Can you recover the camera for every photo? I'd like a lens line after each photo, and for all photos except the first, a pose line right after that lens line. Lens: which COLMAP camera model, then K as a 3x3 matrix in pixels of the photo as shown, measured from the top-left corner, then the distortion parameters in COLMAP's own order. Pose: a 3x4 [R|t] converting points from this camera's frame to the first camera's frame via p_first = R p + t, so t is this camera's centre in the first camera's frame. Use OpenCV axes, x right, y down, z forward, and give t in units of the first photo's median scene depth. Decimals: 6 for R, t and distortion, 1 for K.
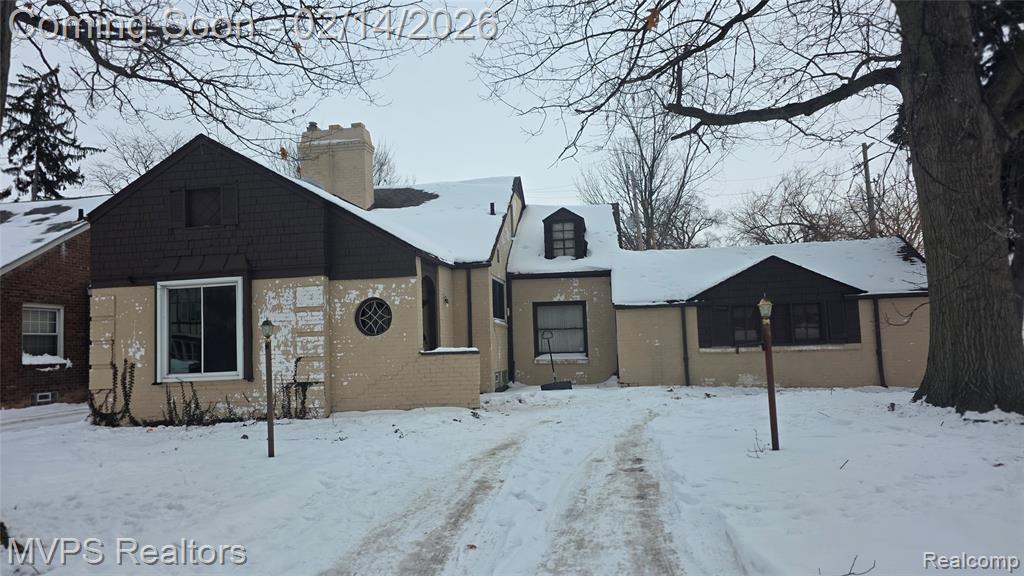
lens RADIAL K [[679.2, 0, 509.5], [0, 679.2, 287.4], [0, 0, 1]] dist [0.064653, -0.031837]
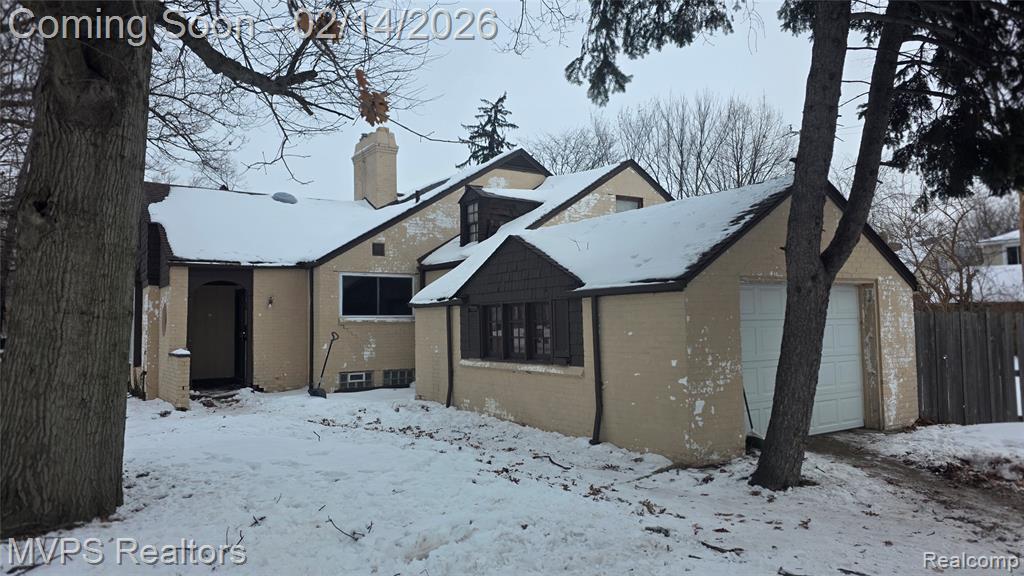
lens RADIAL K [[679.2, 0, 515.5], [0, 679.2, 281.9], [0, 0, 1]] dist [0.064653, -0.031837]
pose [[0.683678, -0.019569, -0.729522, 1.049536], [0.051529, 0.998440, 0.021509, -0.014612], [0.727962, -0.052297, 0.683620, 0.614188]]
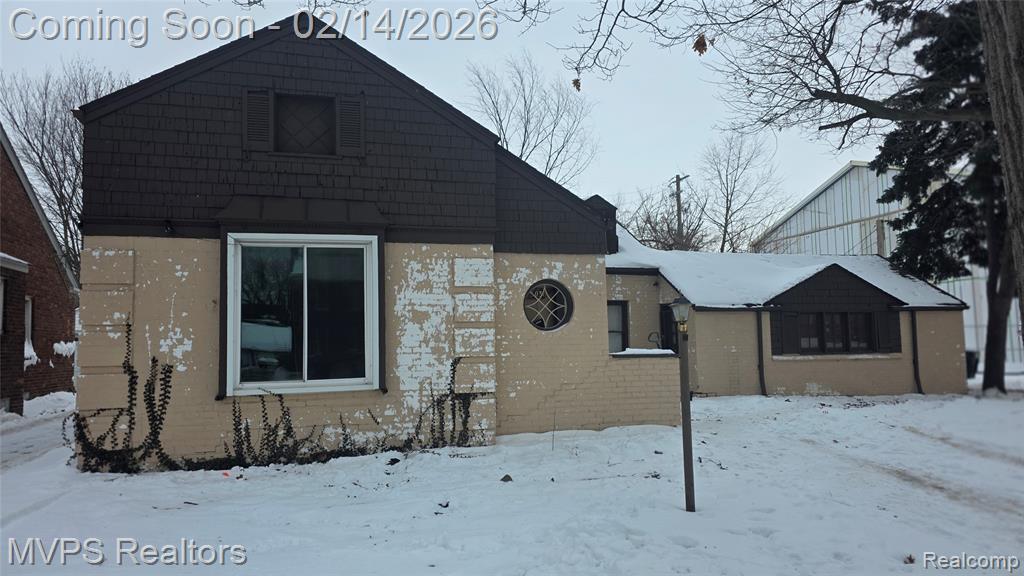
lens RADIAL K [[679.2, 0, 510.3], [0, 679.2, 289.2], [0, 0, 1]] dist [0.064653, -0.031837]
pose [[0.907335, 0.054886, 0.416810, -0.538302], [-0.049011, 0.998490, -0.024793, 0.045564], [-0.417541, 0.002068, 0.908656, 0.337361]]
